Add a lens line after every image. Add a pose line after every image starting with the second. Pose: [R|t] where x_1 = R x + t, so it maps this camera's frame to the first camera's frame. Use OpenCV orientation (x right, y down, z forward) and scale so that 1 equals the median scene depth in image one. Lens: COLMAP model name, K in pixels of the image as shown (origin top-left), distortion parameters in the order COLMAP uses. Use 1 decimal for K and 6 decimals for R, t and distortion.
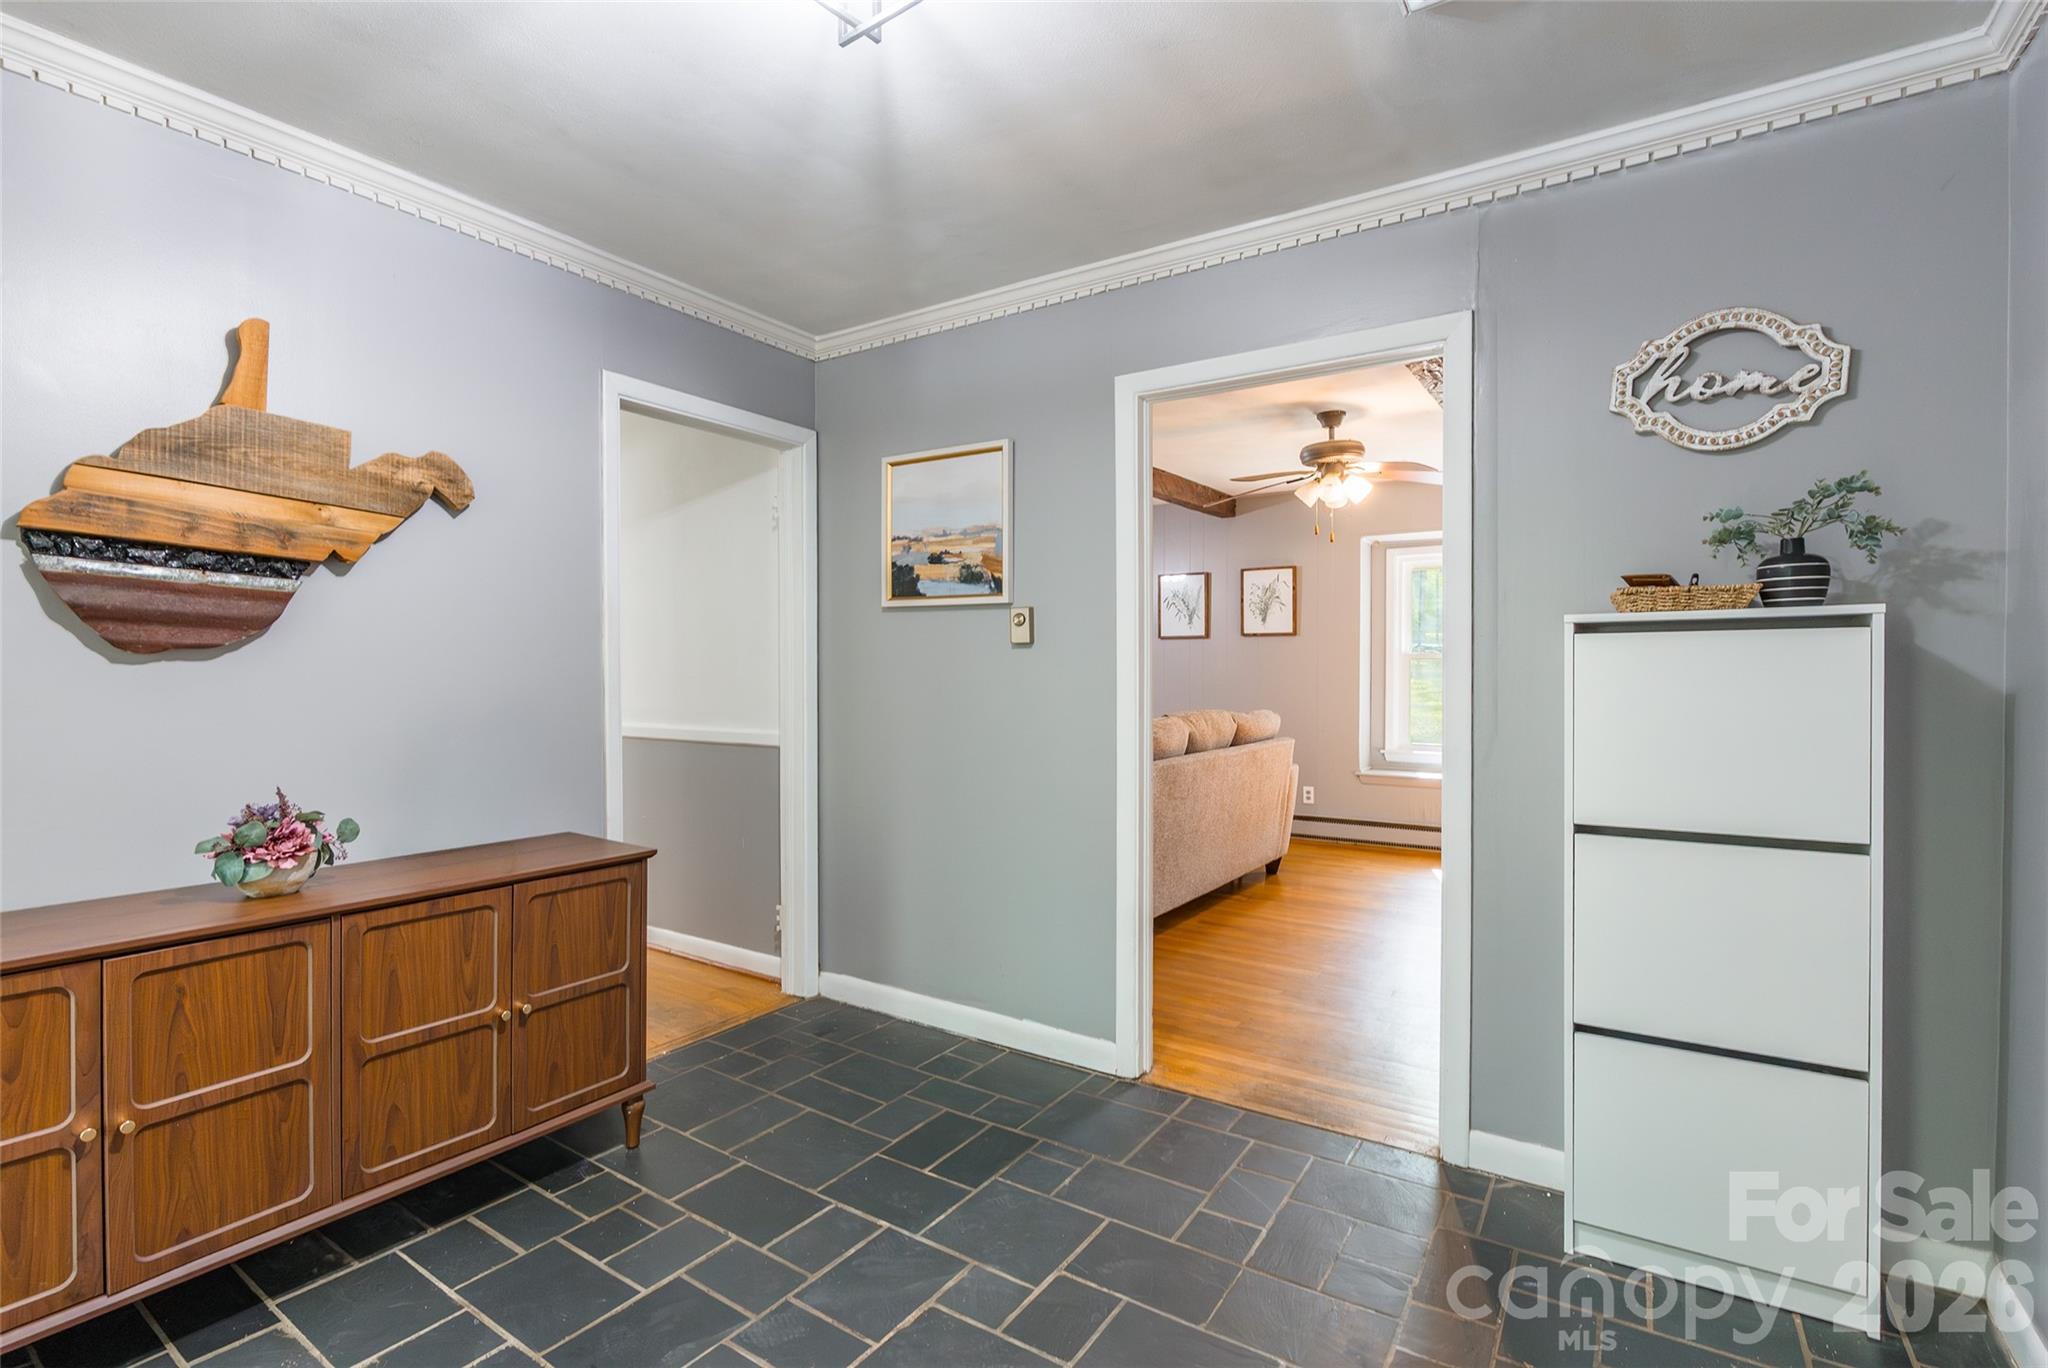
lens RADIAL K [[985.4, 0, 1024.0], [0, 985.4, 684.0], [0, 0, 1]] dist [0.002548, 0.000298]
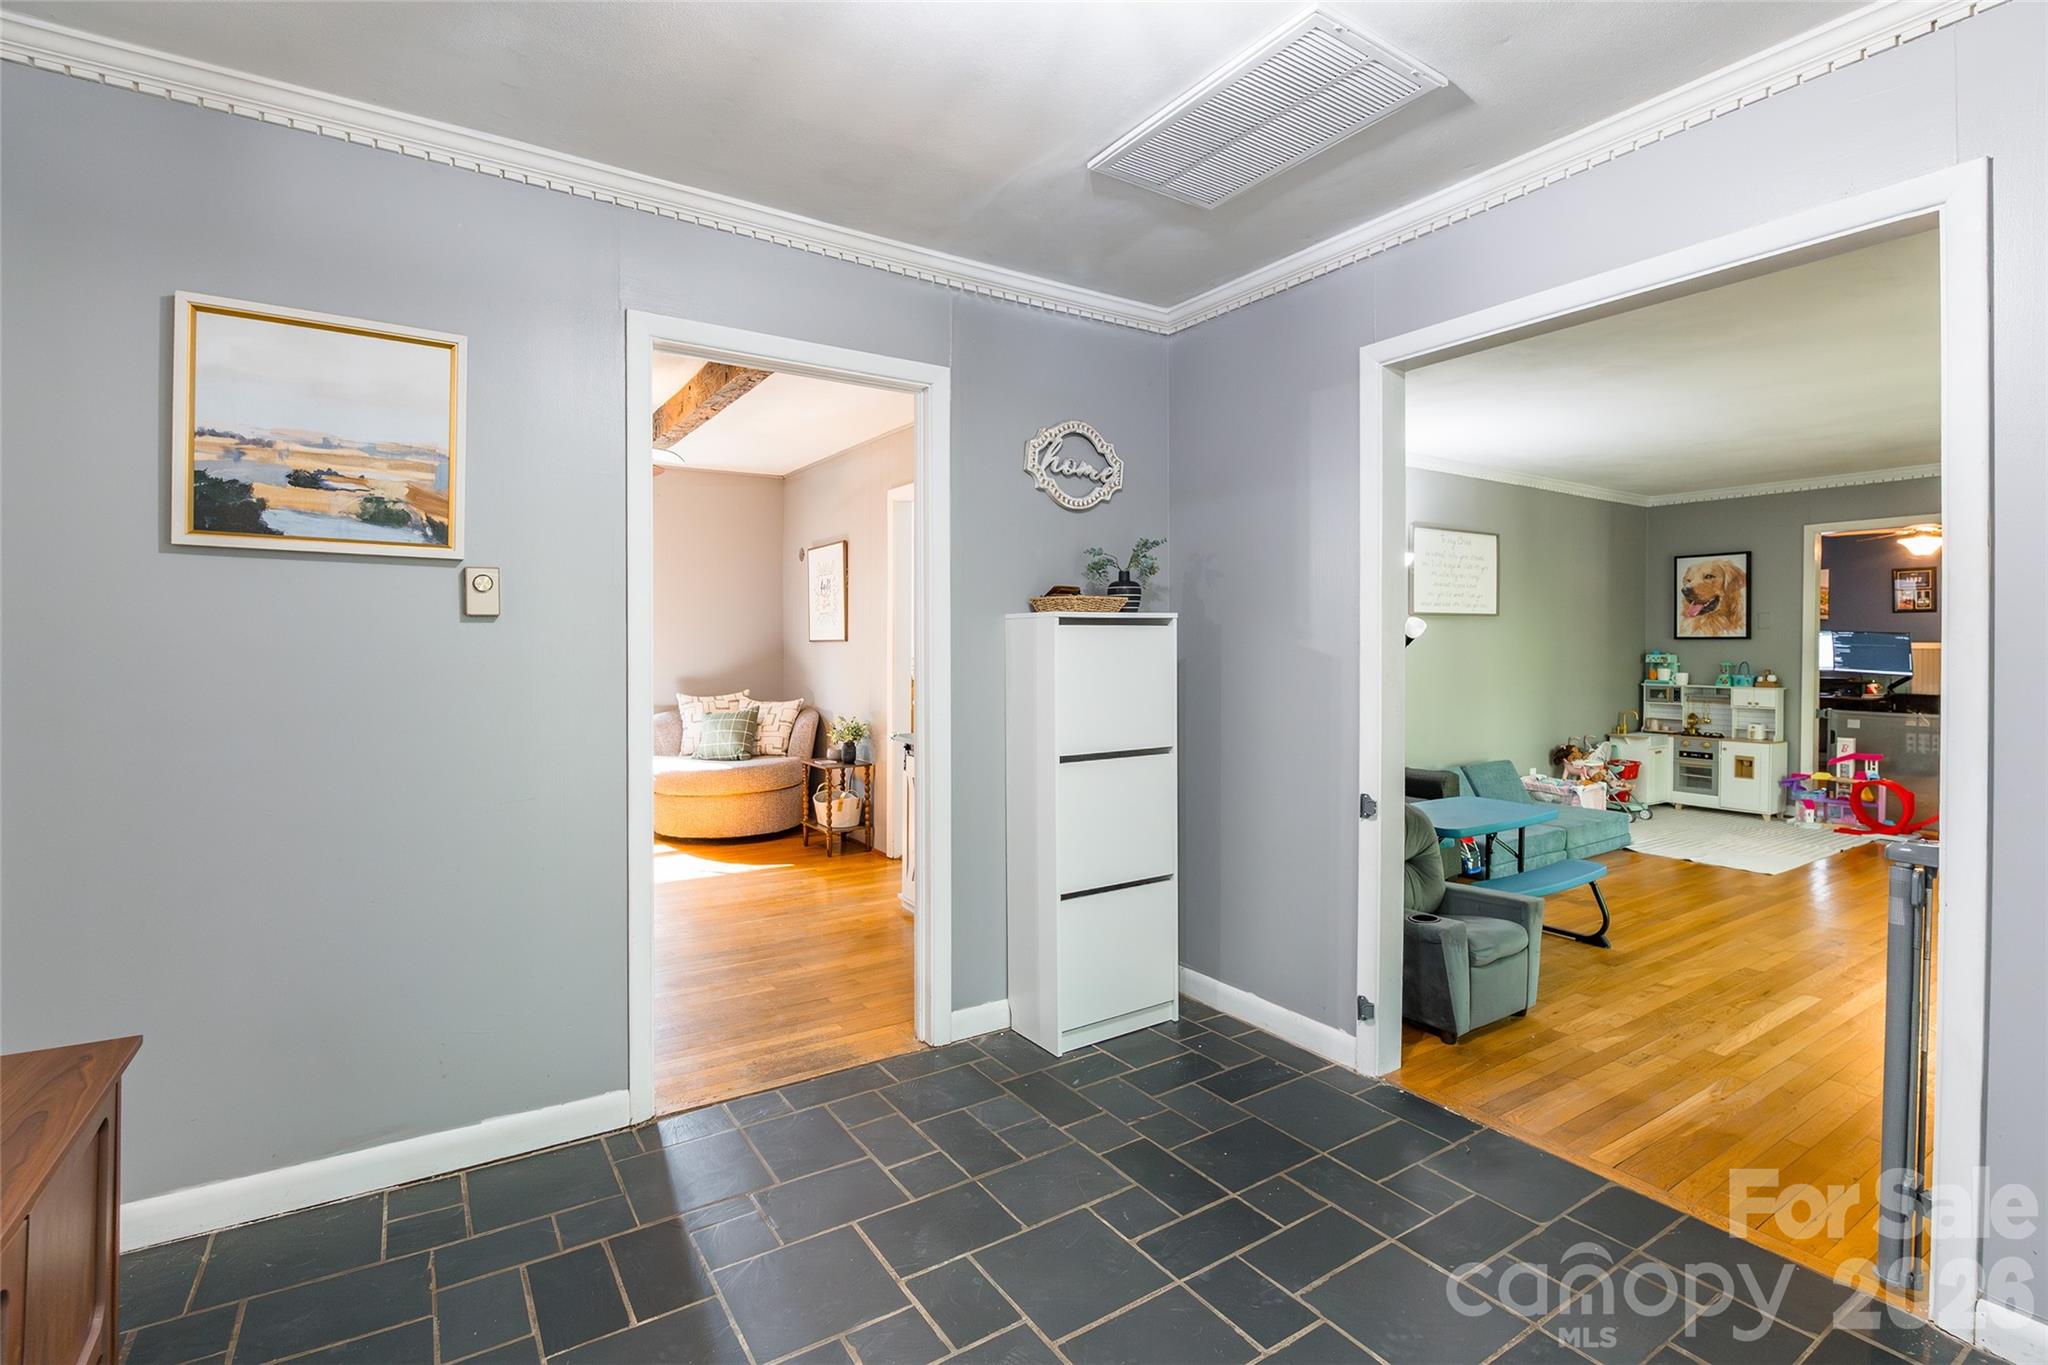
lens RADIAL K [[941.6, 0, 1023.2], [0, 941.6, 648.5], [0, 0, 1]] dist [-0.003217, -0.000195]
pose [[0.394855, -0.002277, 0.918741, -0.490074], [0.013216, 0.999908, -0.003202, -0.008359], [-0.918648, 0.013407, 0.394849, 0.340792]]
